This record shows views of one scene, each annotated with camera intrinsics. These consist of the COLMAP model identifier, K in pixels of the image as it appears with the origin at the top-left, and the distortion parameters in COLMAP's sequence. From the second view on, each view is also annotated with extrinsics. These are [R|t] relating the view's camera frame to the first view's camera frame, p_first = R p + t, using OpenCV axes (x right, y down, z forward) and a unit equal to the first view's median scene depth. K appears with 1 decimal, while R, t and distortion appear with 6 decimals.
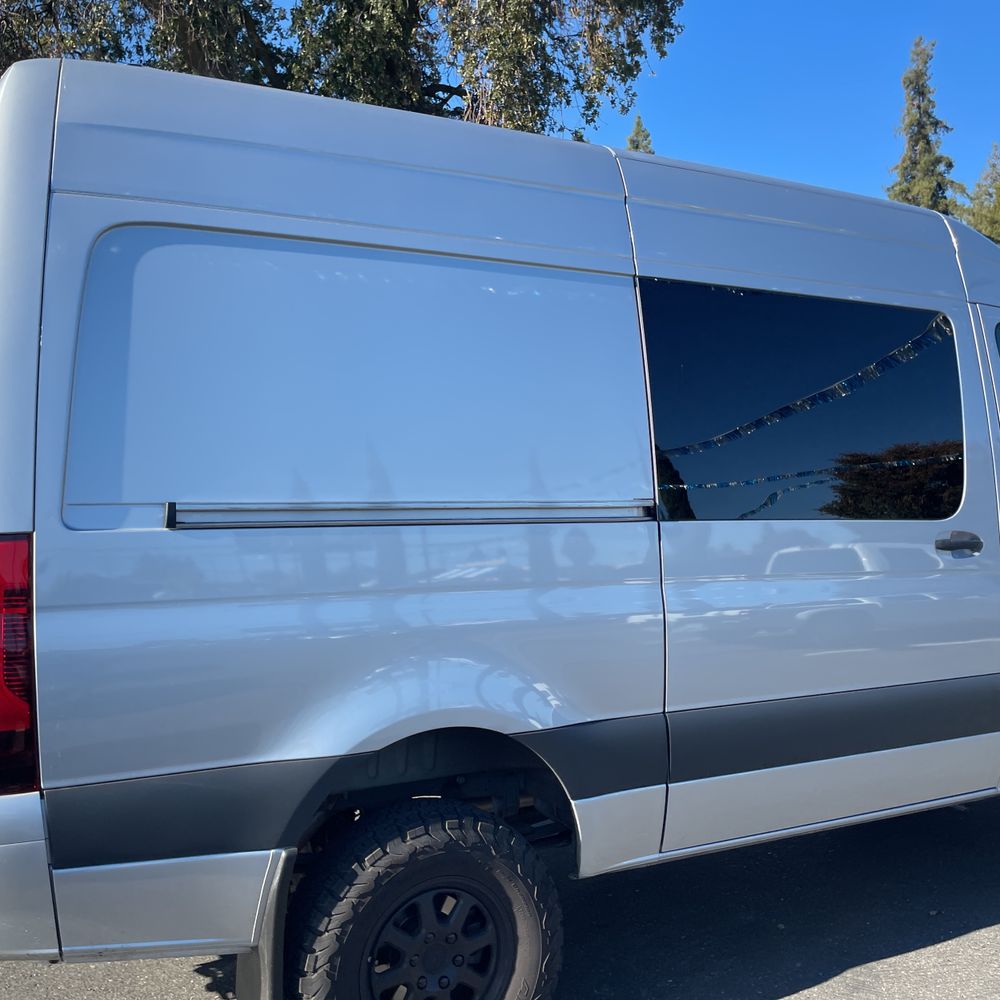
lens RADIAL K [[1017.8, 0, 506.3], [0, 1017.8, 502.1], [0, 0, 1]] dist [0.023359, 0.000000]
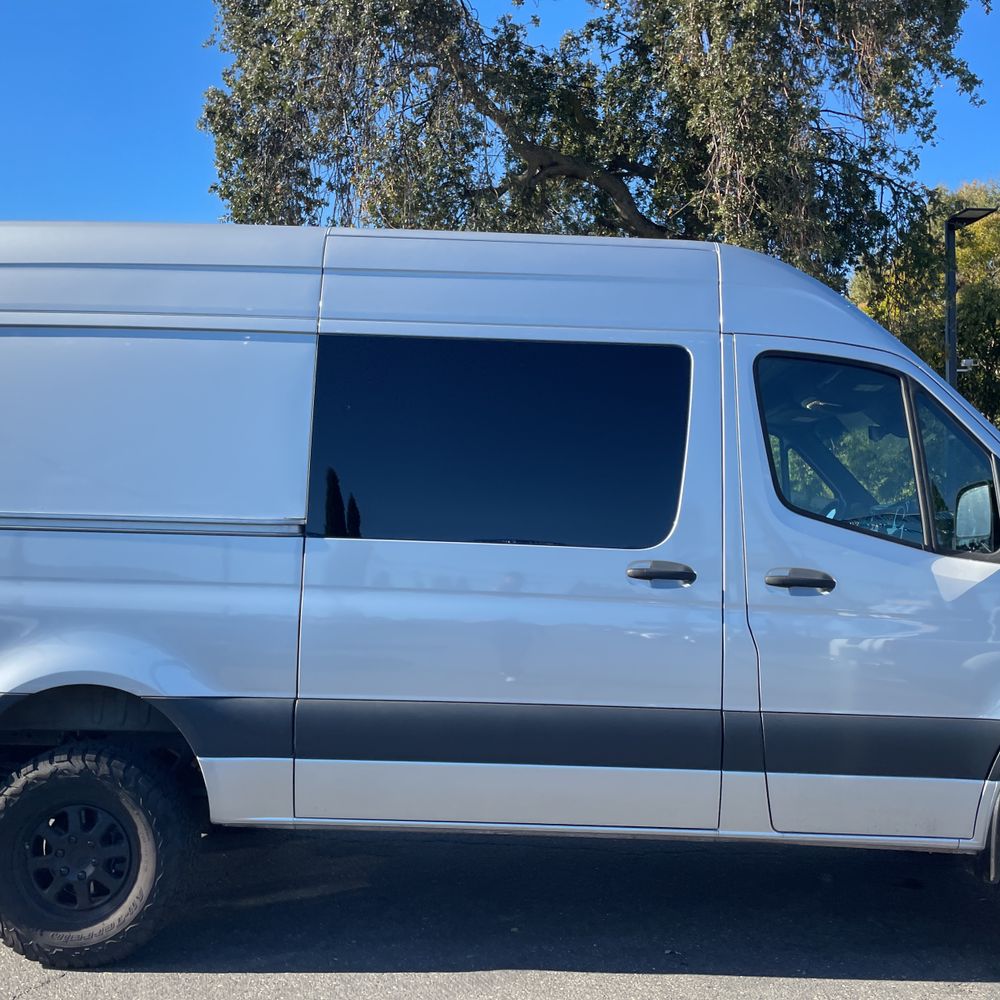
lens RADIAL K [[1017.8, 0, 504.6], [0, 1017.8, 496.0], [0, 0, 1]] dist [0.023359, 0.000000]
pose [[0.887259, 0.009470, -0.461174, 0.931163], [-0.030927, 0.998761, -0.038991, 0.010089], [0.460233, 0.048858, 0.886453, 0.044849]]
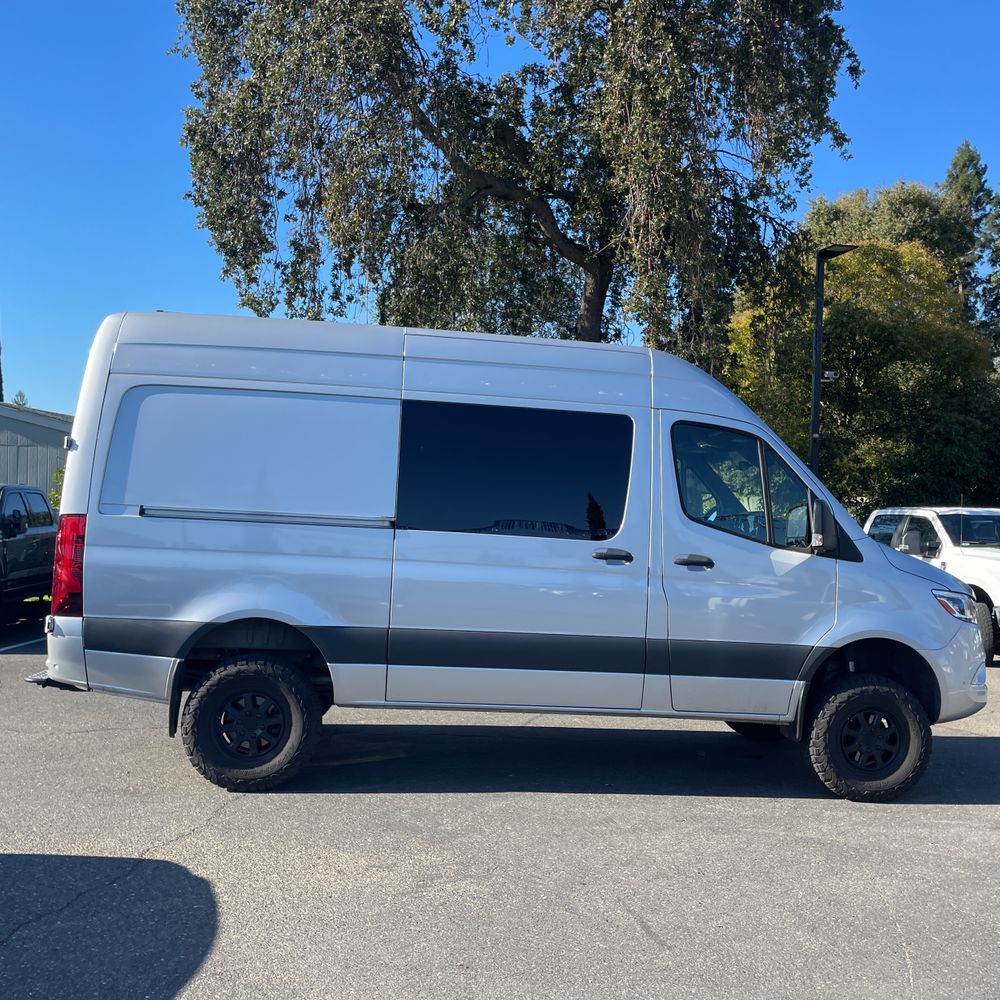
lens RADIAL K [[1017.8, 0, 504.9], [0, 1017.8, 500.8], [0, 0, 1]] dist [0.023359, 0.000000]
pose [[0.930810, 0.049916, -0.362079, 1.059838], [-0.056266, 0.998391, -0.007007, -0.033201], [0.361147, 0.026895, 0.932121, -0.733346]]
